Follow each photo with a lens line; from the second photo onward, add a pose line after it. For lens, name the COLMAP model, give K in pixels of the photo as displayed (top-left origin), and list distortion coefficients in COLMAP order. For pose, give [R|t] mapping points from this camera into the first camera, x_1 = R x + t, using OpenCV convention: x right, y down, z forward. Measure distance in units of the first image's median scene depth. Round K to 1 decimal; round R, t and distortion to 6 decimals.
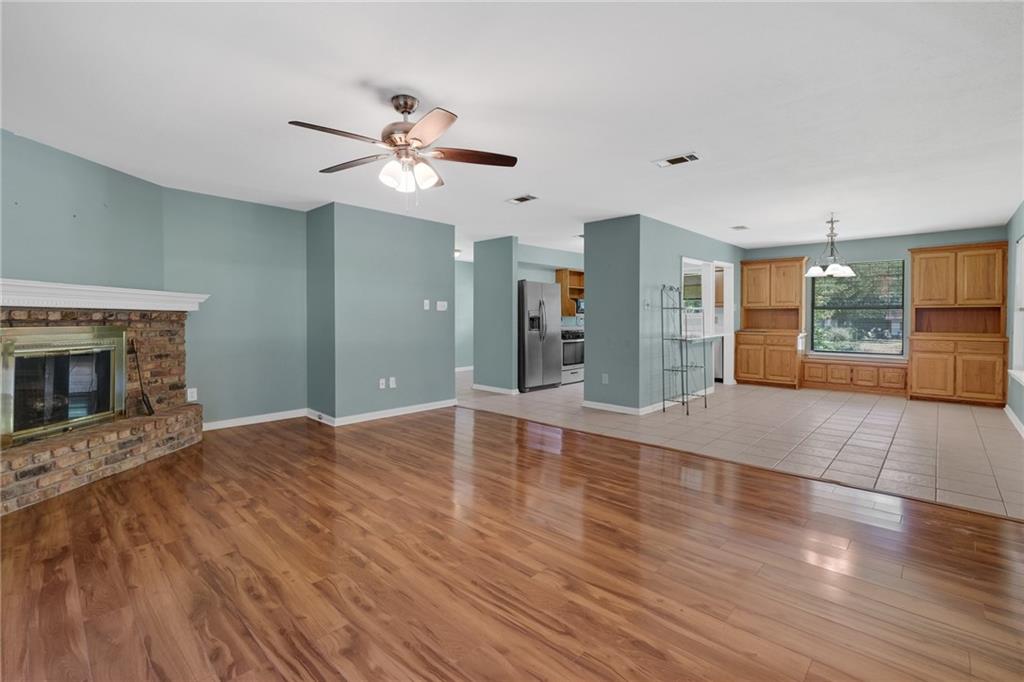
lens RADIAL K [[459.6, 0, 509.3], [0, 459.6, 315.1], [0, 0, 1]] dist [0.000333, 0.000411]
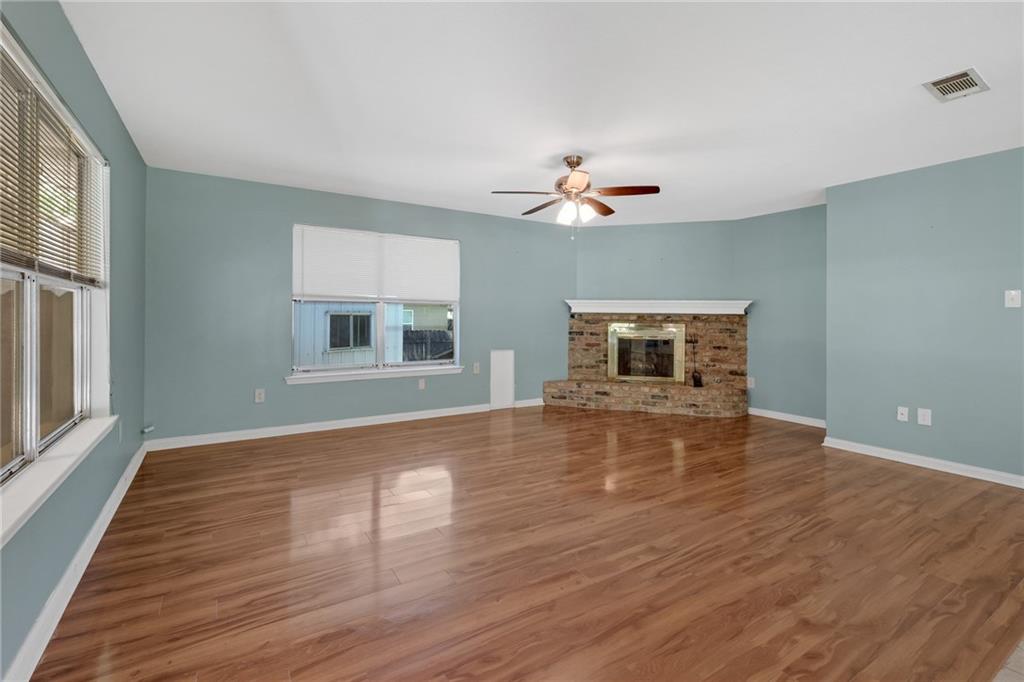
lens RADIAL K [[459.6, 0, 500.4], [0, 459.6, 317.2], [0, 0, 1]] dist [0.000333, 0.000411]
pose [[-0.259265, -0.000791, -0.965806, 0.734457], [-0.001726, 0.999998, -0.000356, 0.001320], [0.965805, 0.001574, -0.259266, 0.749566]]
